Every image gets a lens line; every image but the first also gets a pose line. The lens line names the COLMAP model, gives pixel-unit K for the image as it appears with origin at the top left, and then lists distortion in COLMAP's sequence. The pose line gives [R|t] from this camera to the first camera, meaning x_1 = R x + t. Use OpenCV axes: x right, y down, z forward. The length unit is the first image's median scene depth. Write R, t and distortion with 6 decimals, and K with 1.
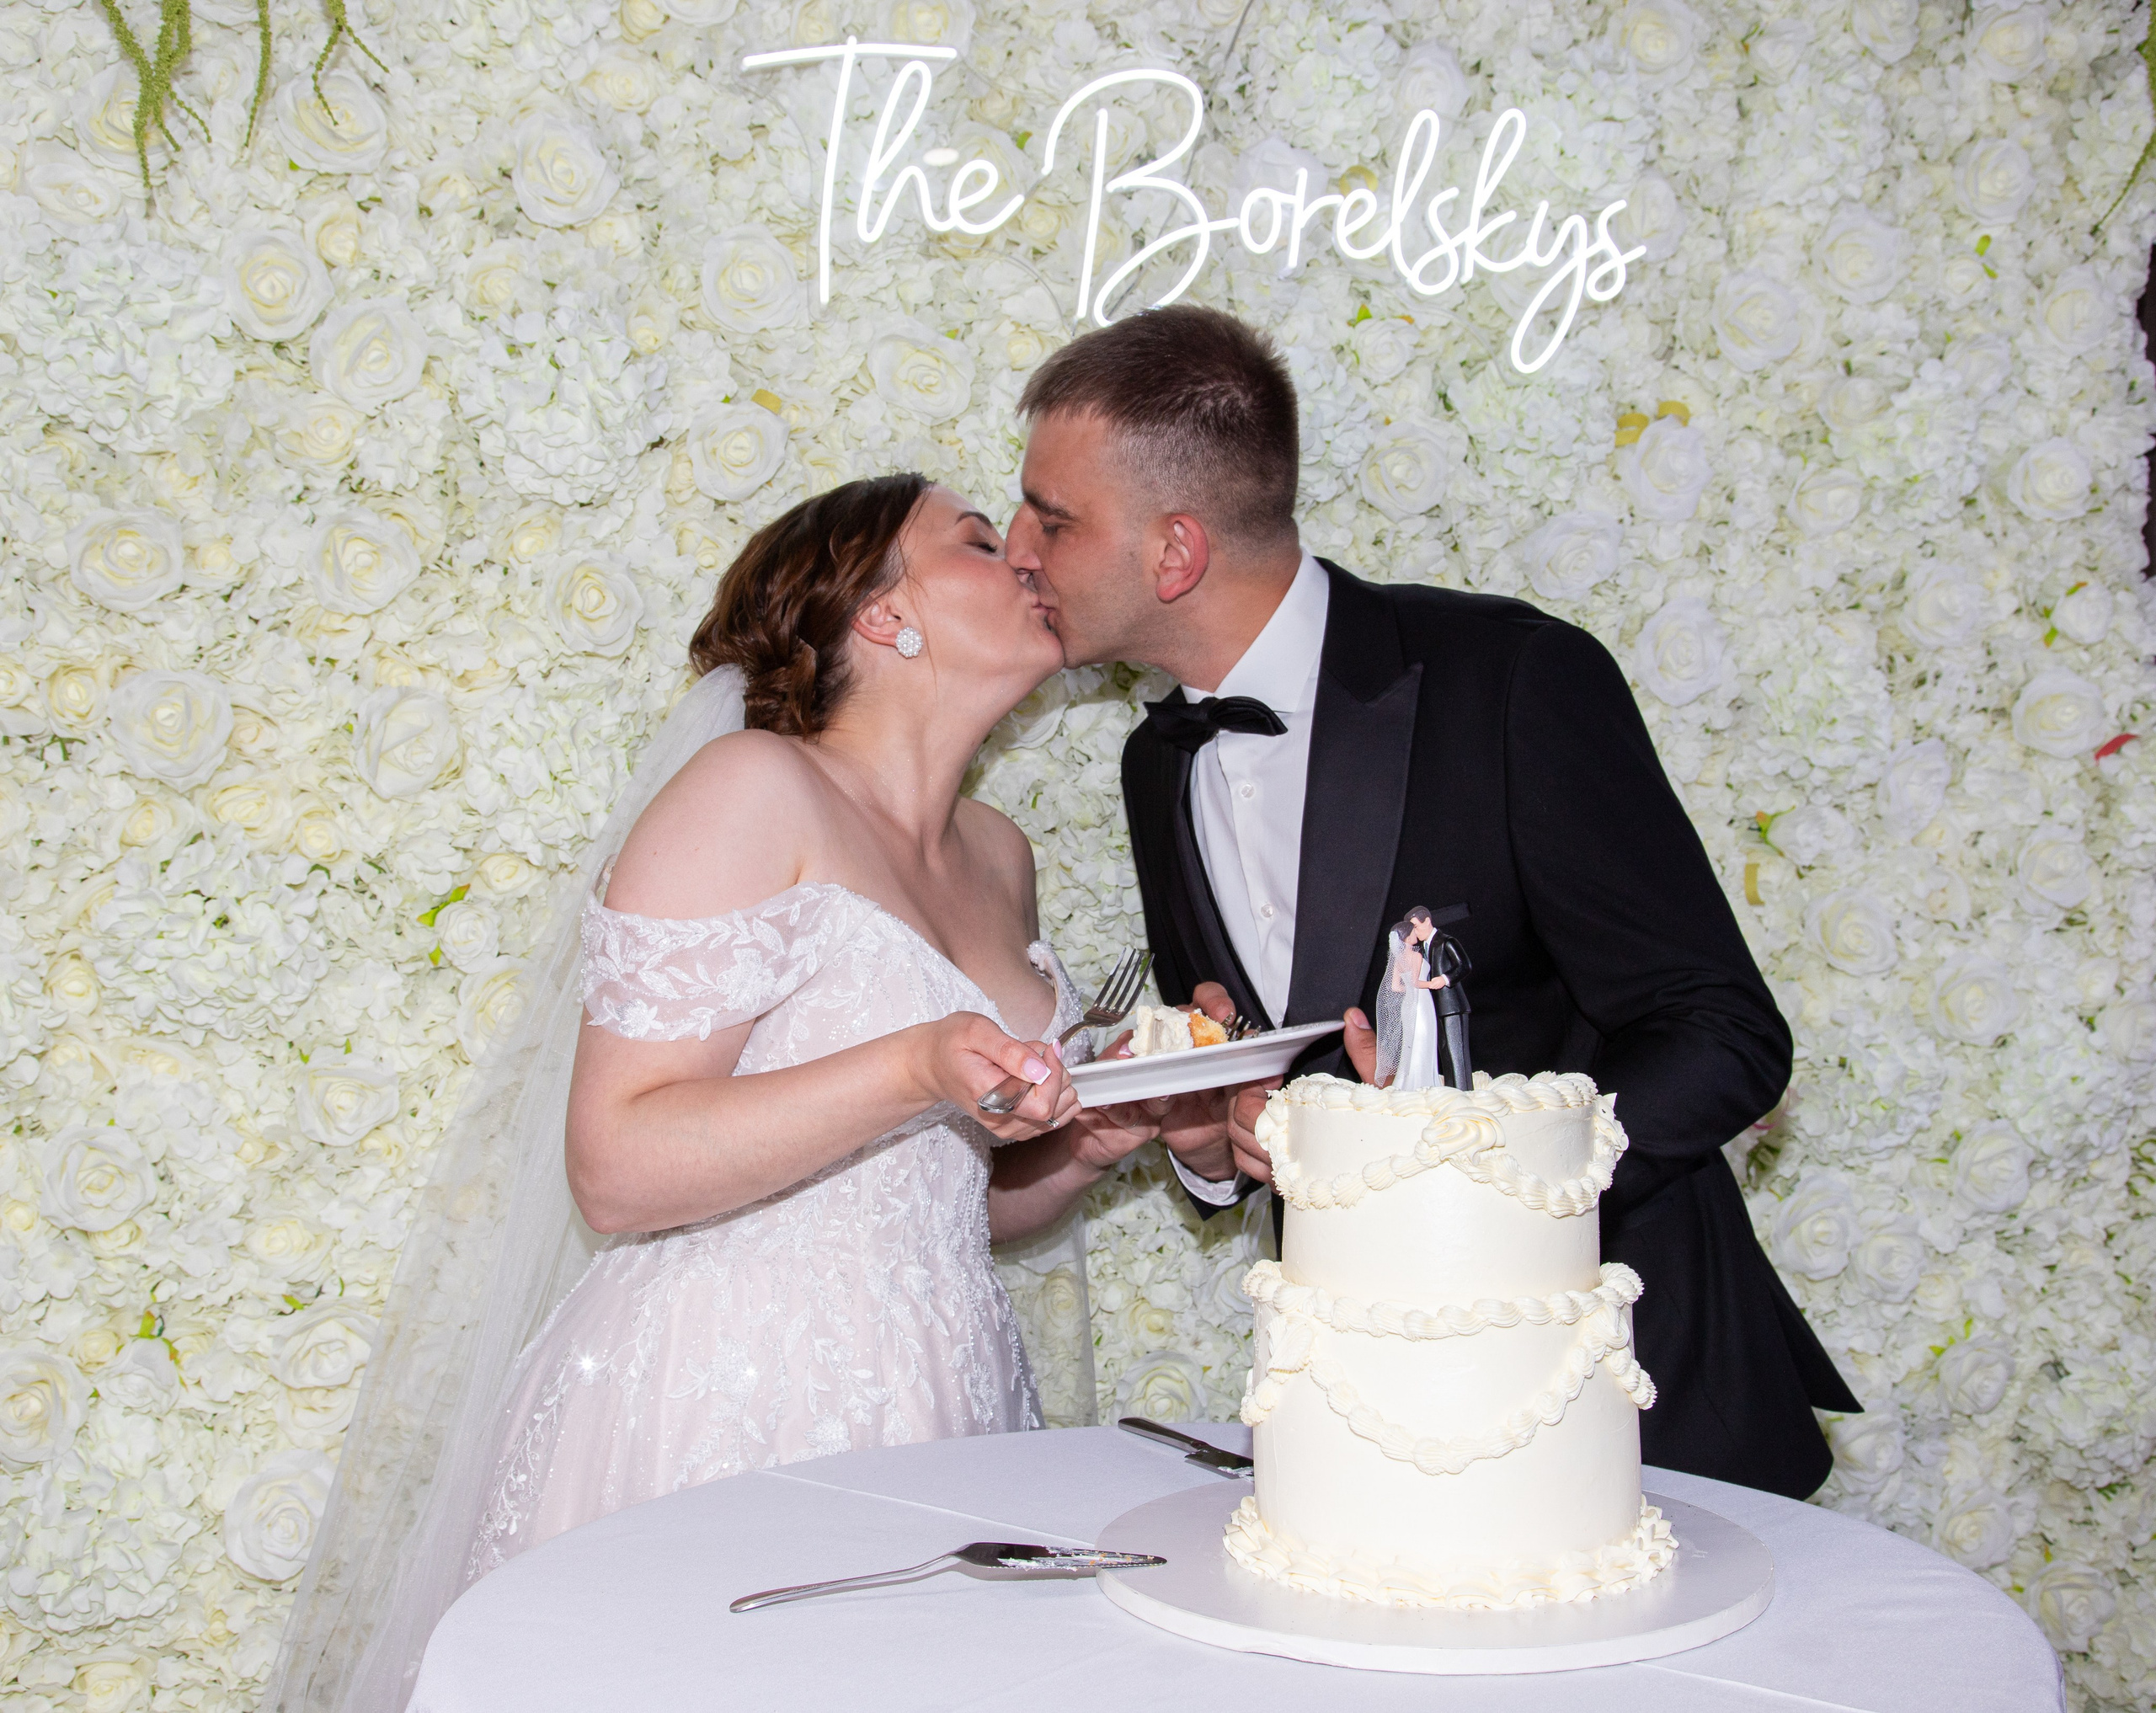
lens RADIAL K [[2516.8, 0, 1076.6], [0, 2516.8, 892.0], [0, 0, 1]] dist [-0.001445, 0.068094]
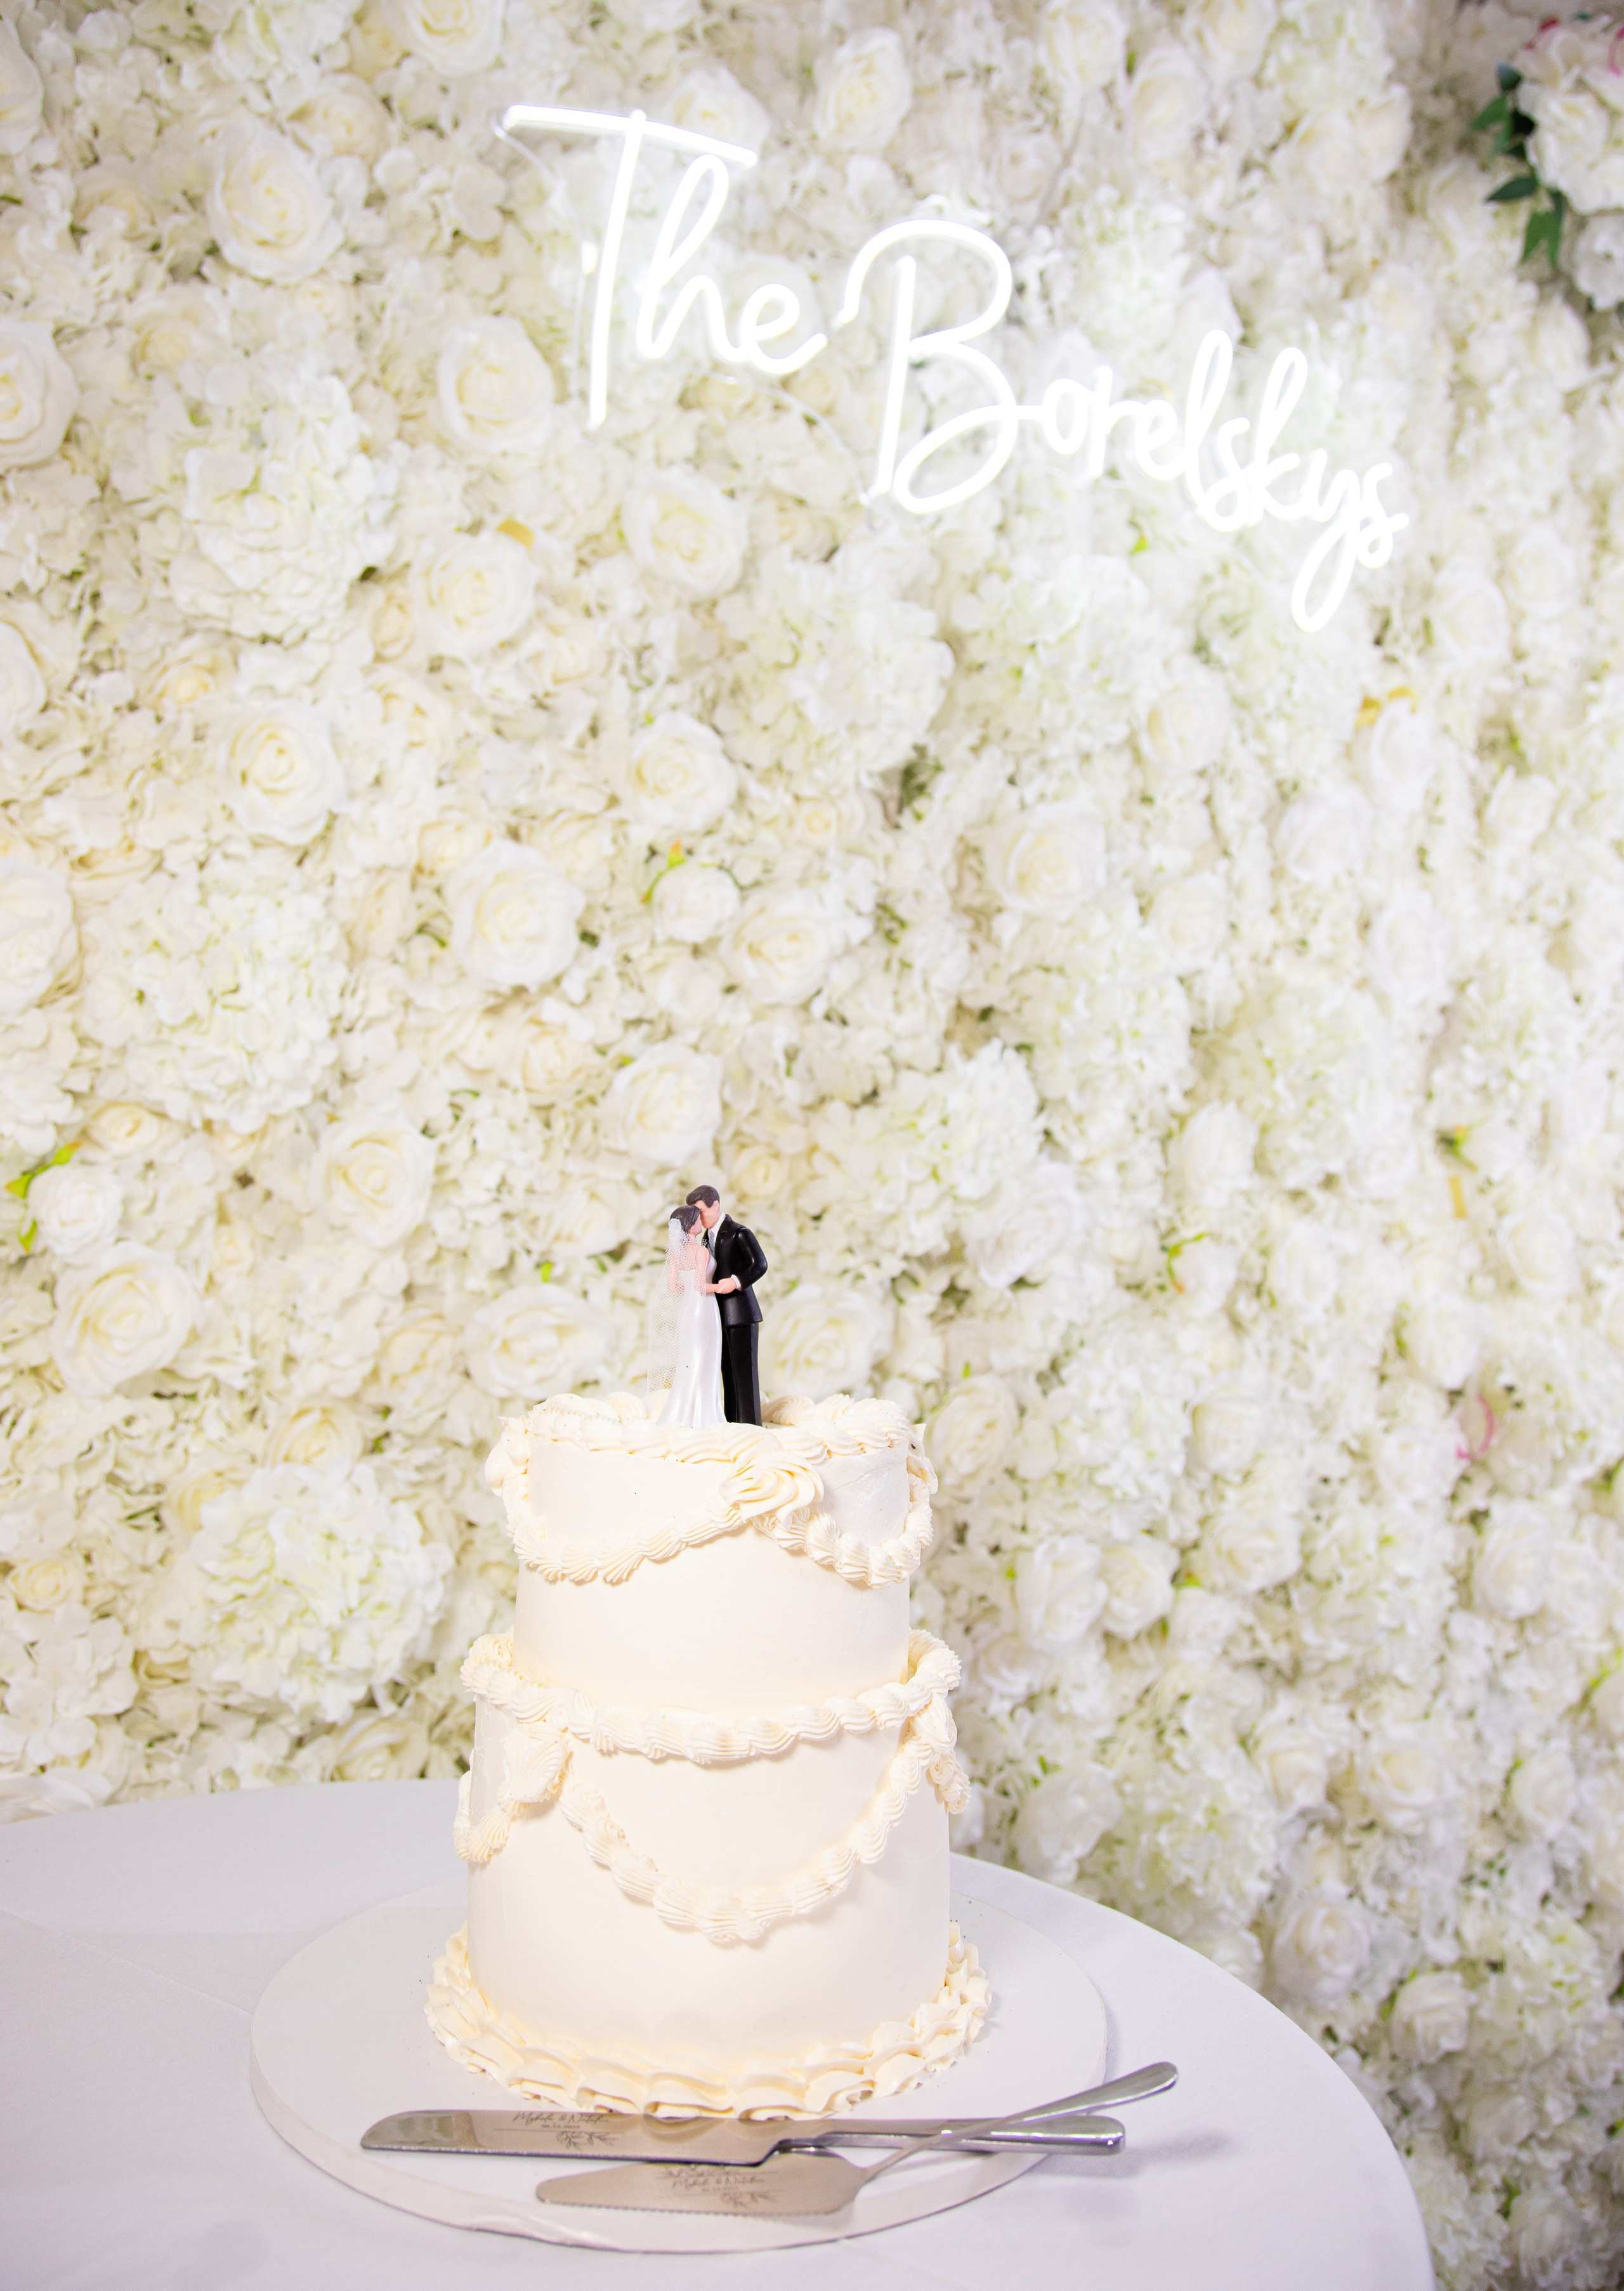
lens RADIAL K [[1945.1, 0, 813.0], [0, 1945.1, 1077.6], [0, 0, 1]] dist [-0.037752, -0.001356]
pose [[0.974090, 0.047655, 0.221082, -0.161390], [-0.034956, 0.997525, -0.061005, 0.005078], [-0.223442, 0.051696, 0.973345, 0.414757]]
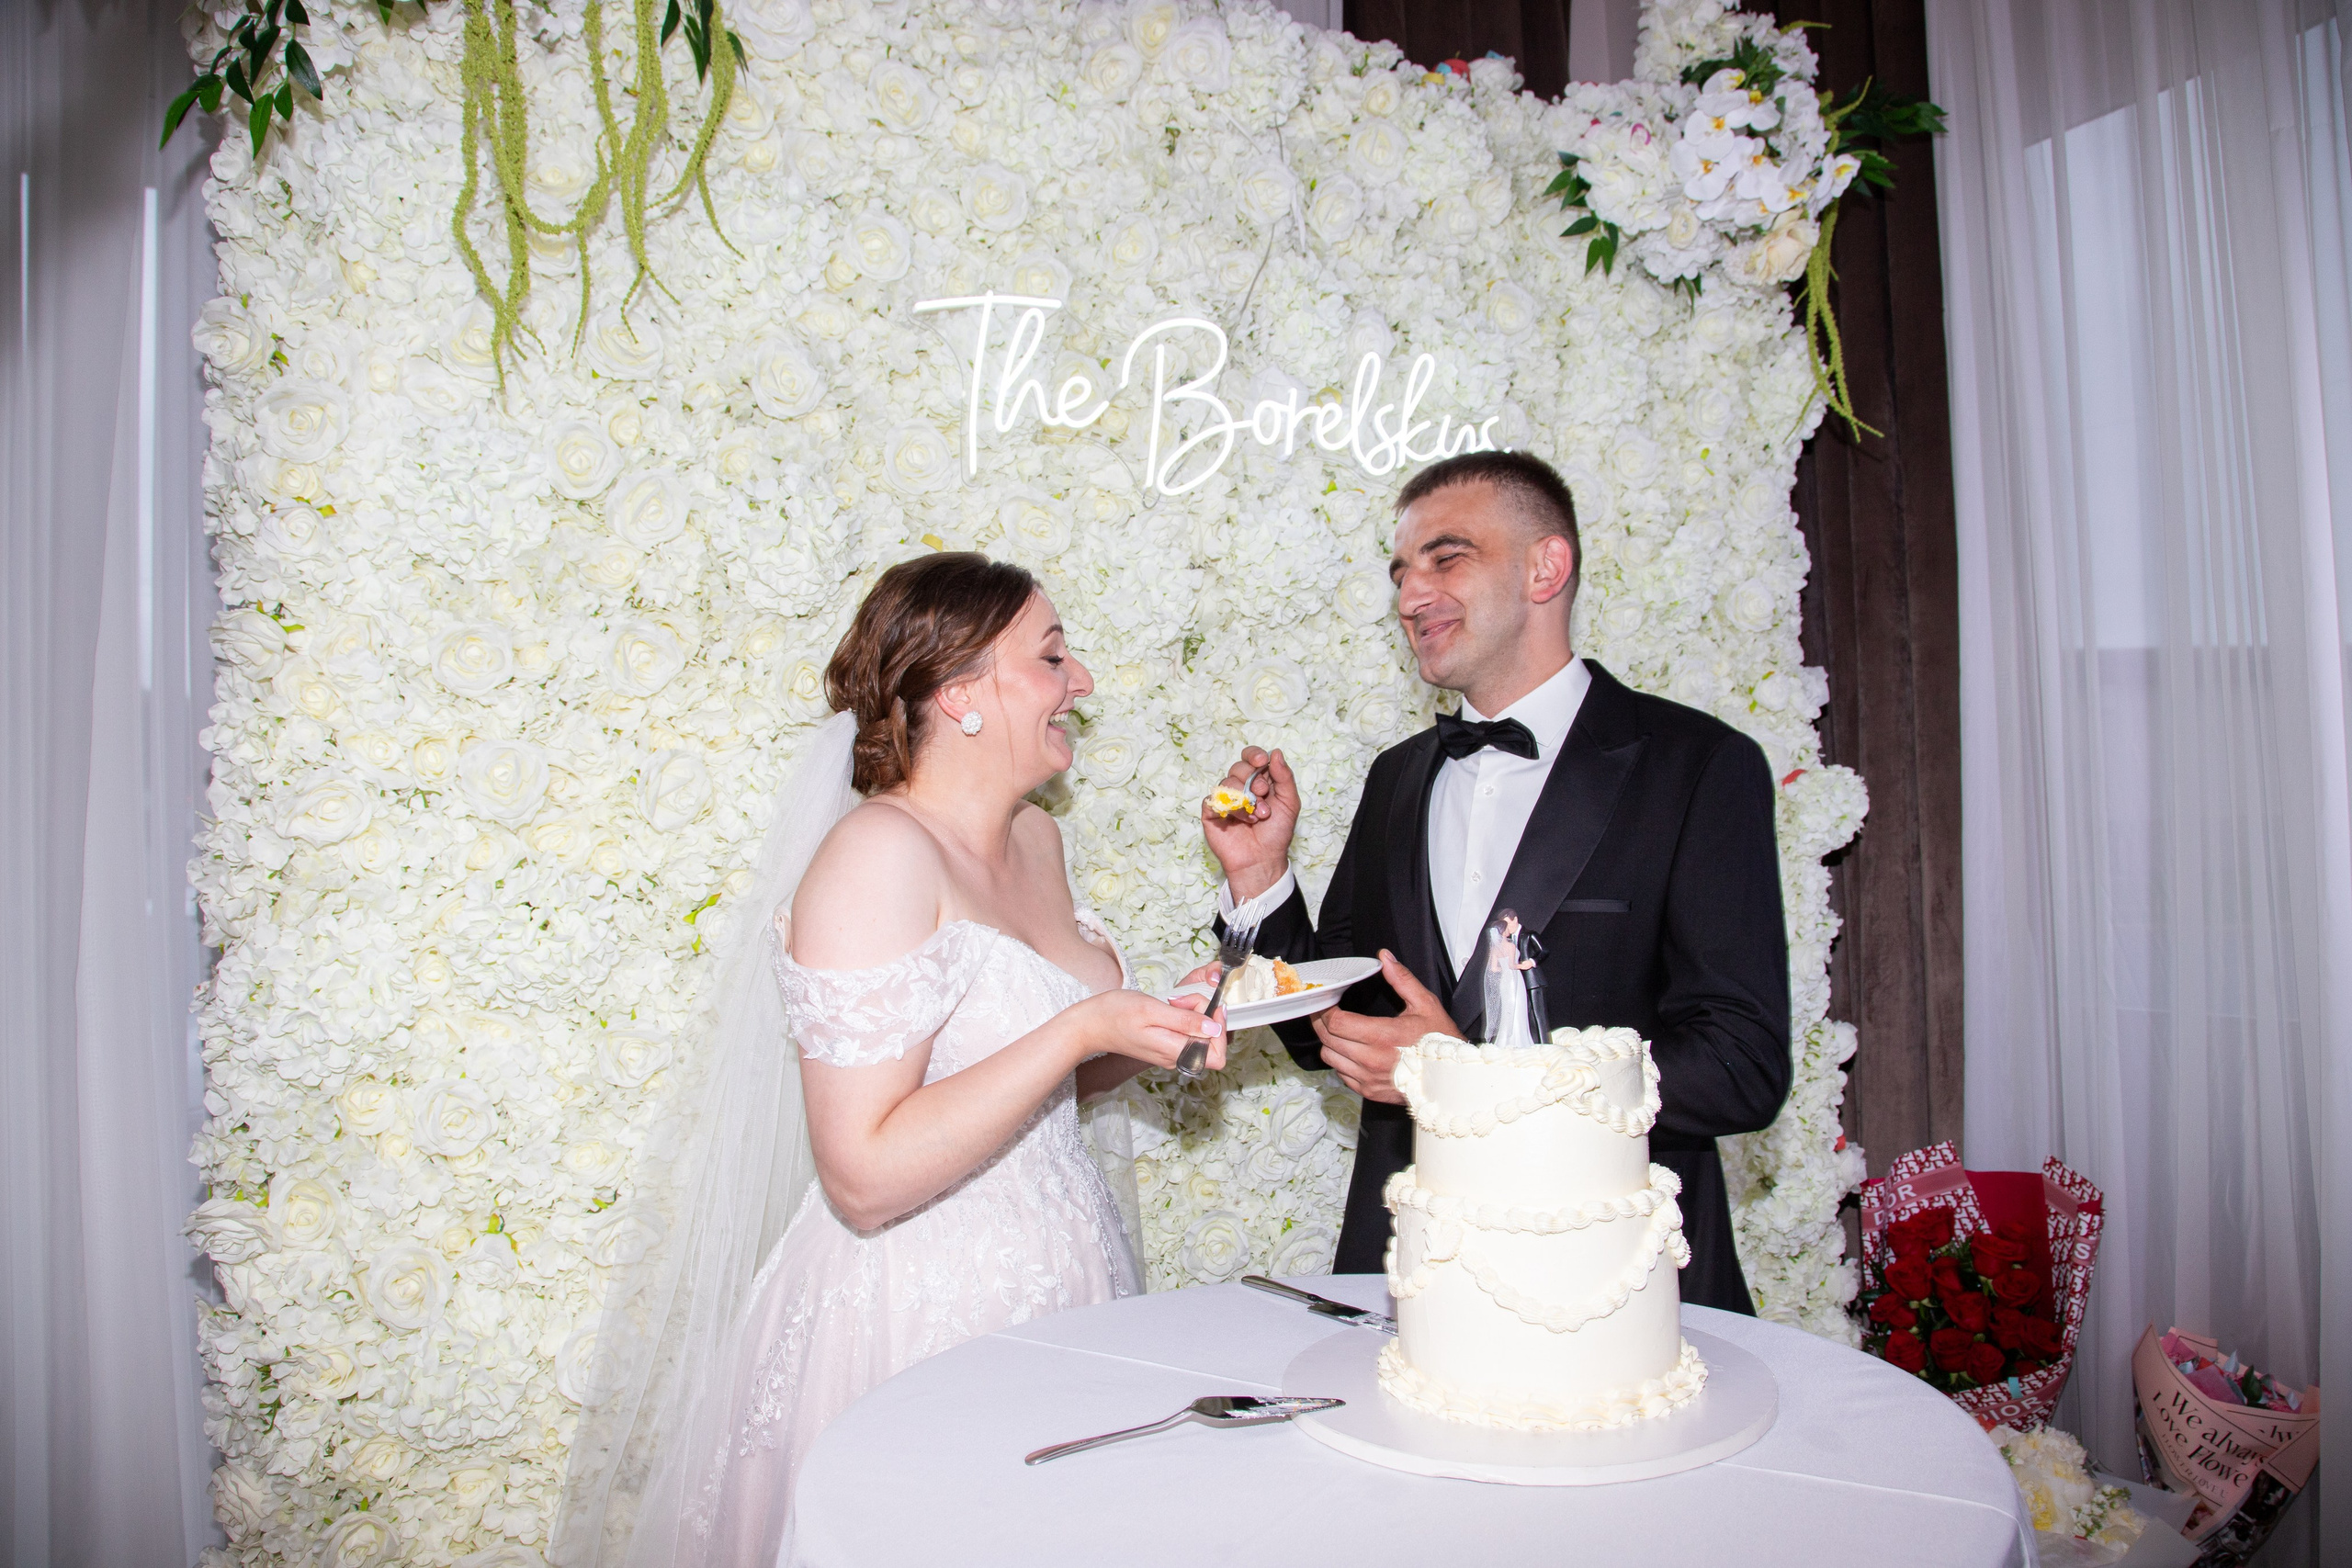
lens RADIAL K [[1614.9, 0, 1215.8], [0, 1614.9, 824.2], [0, 0, 1]] dist [-0.117276, 0.061811]
pose [[0.991007, -0.014394, 0.133032, -0.089499], [0.017863, 0.999530, -0.024920, -0.013938], [-0.132610, 0.027072, 0.990798, 0.103432]]
